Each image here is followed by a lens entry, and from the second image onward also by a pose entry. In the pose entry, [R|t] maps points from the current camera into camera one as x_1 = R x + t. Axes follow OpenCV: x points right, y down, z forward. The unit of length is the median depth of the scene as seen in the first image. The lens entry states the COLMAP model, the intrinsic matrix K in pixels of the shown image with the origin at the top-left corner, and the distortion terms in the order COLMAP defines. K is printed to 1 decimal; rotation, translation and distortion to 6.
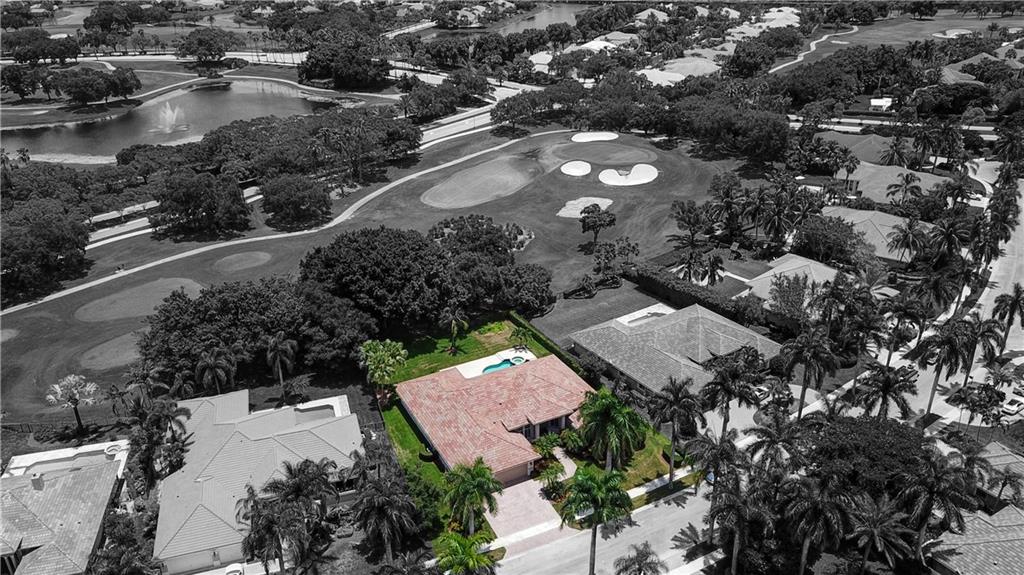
lens RADIAL K [[773.4, 0, 522.5], [0, 773.4, 287.2], [0, 0, 1]] dist [0.015288, 0.000690]
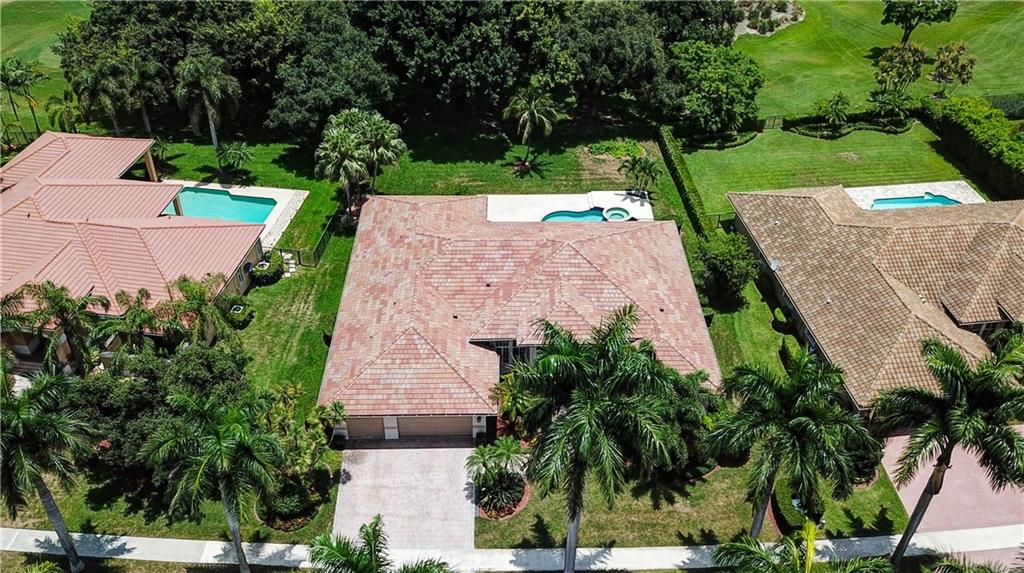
lens RADIAL K [[894.9, 0, 512.0], [0, 894.9, 286.5], [0, 0, 1]] dist [0.118660, -0.315663]
pose [[0.891951, 0.291543, -0.345581, 0.147440], [-0.215260, 0.945977, 0.242468, 0.006667], [0.397602, -0.141880, 0.906523, 0.377347]]
